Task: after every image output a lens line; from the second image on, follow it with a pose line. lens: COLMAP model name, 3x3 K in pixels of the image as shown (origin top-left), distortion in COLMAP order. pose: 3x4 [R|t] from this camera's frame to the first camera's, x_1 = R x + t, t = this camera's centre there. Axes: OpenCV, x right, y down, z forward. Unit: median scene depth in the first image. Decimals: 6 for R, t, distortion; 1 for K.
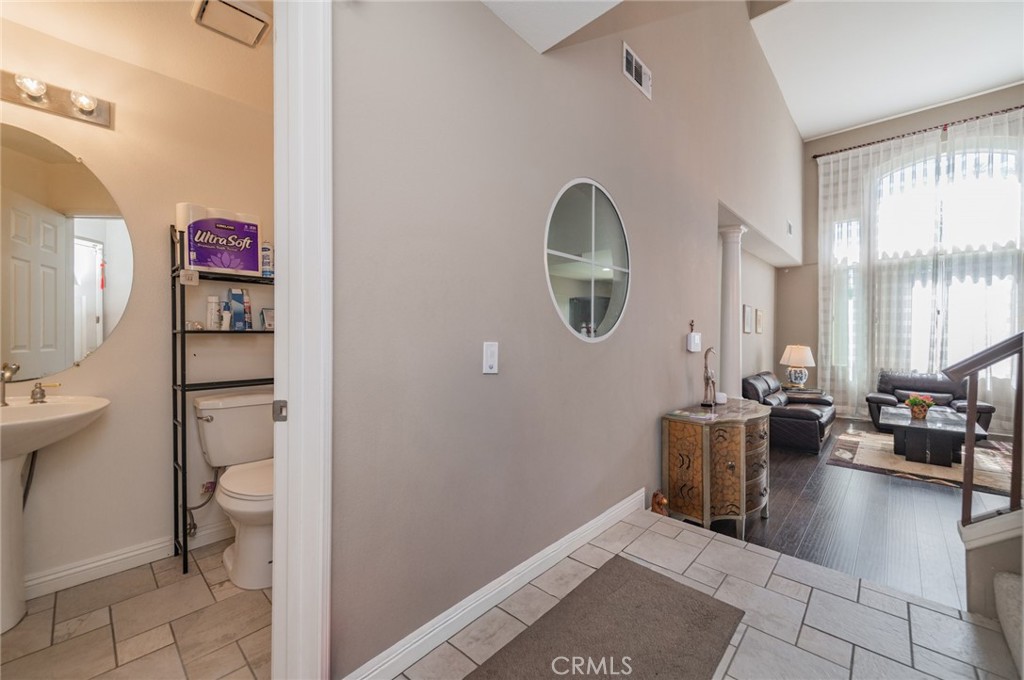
lens RADIAL K [[398.3, 0, 519.3], [0, 398.3, 336.7], [0, 0, 1]] dist [0.016870, -0.004802]
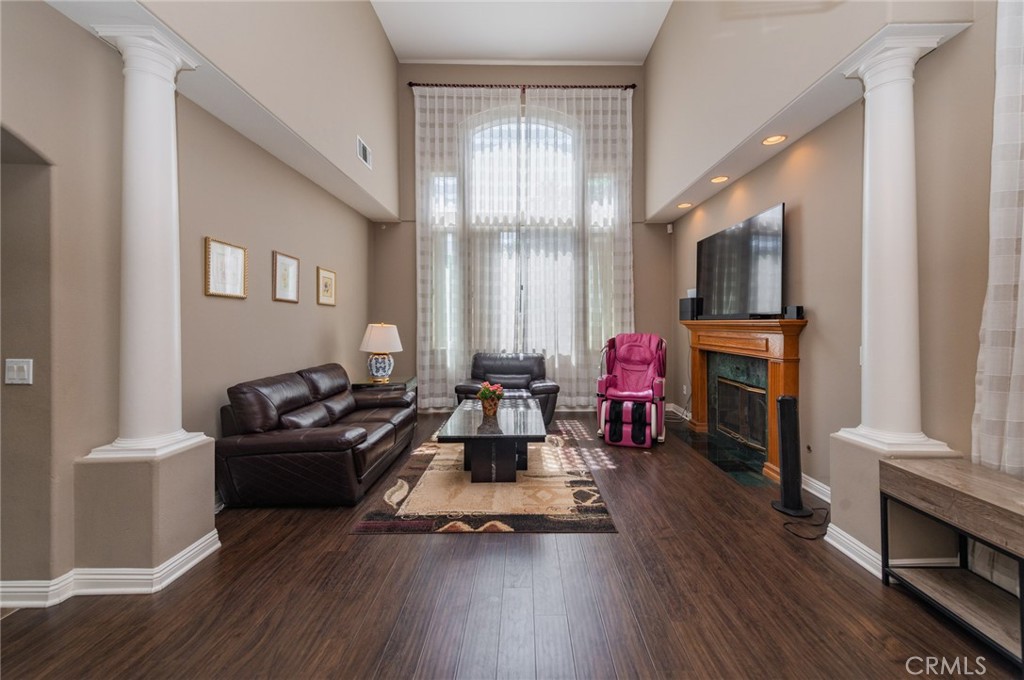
lens RADIAL K [[398.3, 0, 528.9], [0, 398.3, 322.5], [0, 0, 1]] dist [0.016870, -0.004802]
pose [[0.719077, -0.000324, 0.694930, 0.390958], [0.008301, 0.999933, -0.008124, 0.028215], [-0.694881, 0.011611, 0.719031, 0.309603]]
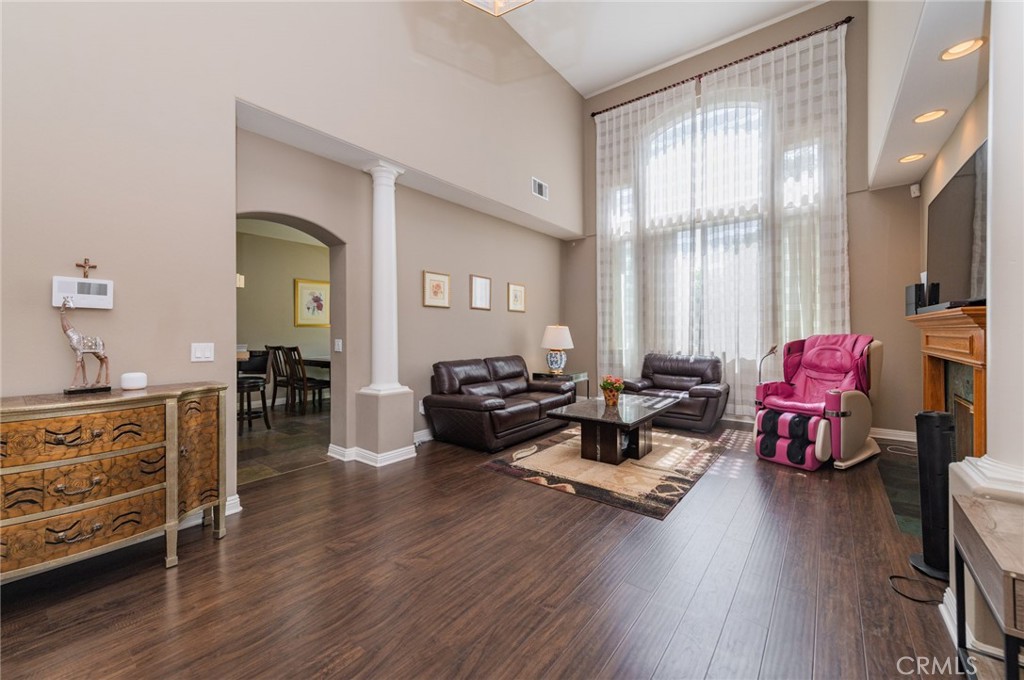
lens RADIAL K [[398.3, 0, 525.2], [0, 398.3, 329.2], [0, 0, 1]] dist [0.016870, -0.004802]
pose [[0.994125, -0.004568, 0.108146, 0.536160], [0.006444, 0.999835, -0.017000, 0.044912], [-0.108050, 0.017597, 0.993990, 0.156995]]
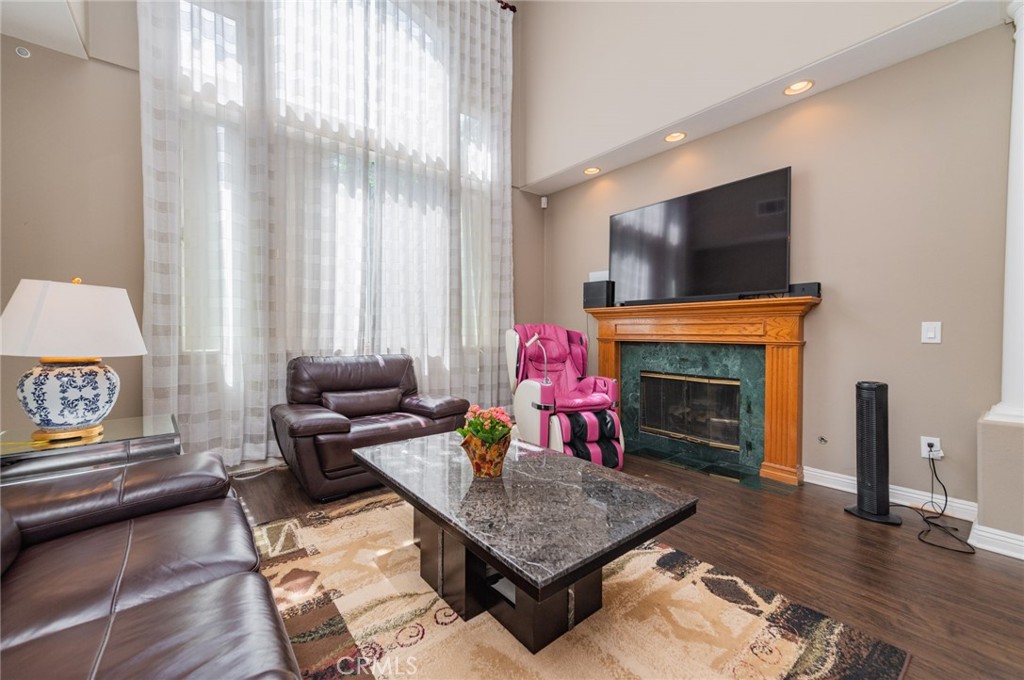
lens RADIAL K [[398.3, 0, 505.0], [0, 398.3, 335.2], [0, 0, 1]] dist [0.016870, -0.004802]
pose [[0.150407, -0.008757, 0.988585, 0.477957], [0.005799, 0.999951, 0.007975, 0.057626], [-0.988607, 0.004533, 0.150450, 0.684827]]
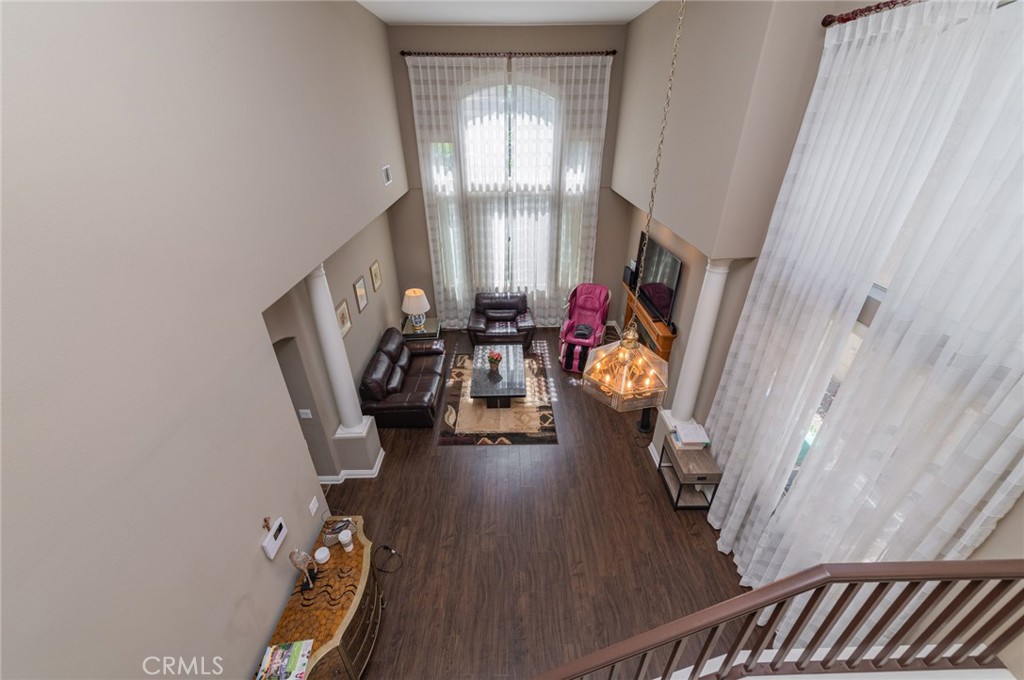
lens RADIAL K [[398.3, 0, 511.1], [0, 398.3, 326.6], [0, 0, 1]] dist [0.016870, -0.004802]
pose [[0.716782, -0.336529, 0.610714, 0.221973], [0.014150, 0.882670, 0.469780, -0.372407], [-0.697153, -0.328088, 0.637444, 0.148107]]
